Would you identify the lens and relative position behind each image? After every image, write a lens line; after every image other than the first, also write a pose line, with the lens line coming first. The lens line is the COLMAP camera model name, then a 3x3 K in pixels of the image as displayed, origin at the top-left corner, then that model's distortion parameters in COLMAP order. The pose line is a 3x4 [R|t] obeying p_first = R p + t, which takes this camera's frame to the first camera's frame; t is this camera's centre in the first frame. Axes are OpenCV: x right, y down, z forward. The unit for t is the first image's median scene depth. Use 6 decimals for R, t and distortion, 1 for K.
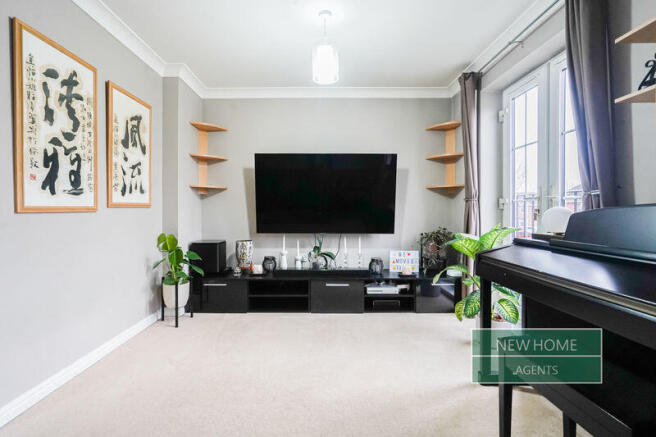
lens RADIAL K [[311.5, 0, 325.5], [0, 311.5, 212.9], [0, 0, 1]] dist [-0.020434, 0.002111]
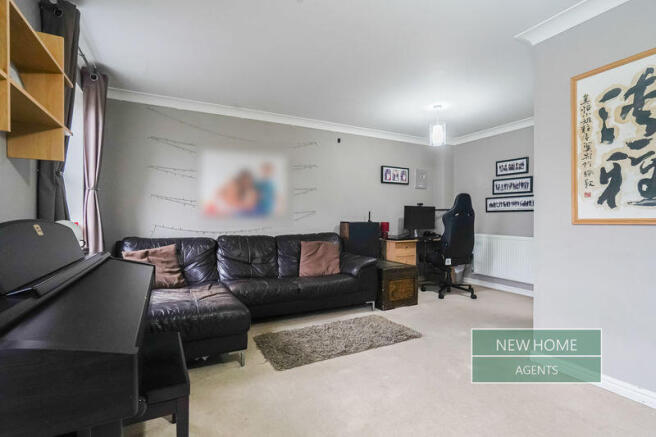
lens RADIAL K [[311.5, 0, 328.5], [0, 311.5, 218.3], [0, 0, 1]] dist [-0.020434, 0.002111]
pose [[-0.899337, -0.000399, -0.437256, 0.271196], [-0.002432, 0.999989, 0.004091, -0.014862], [0.437250, 0.004742, -0.899328, 0.904263]]
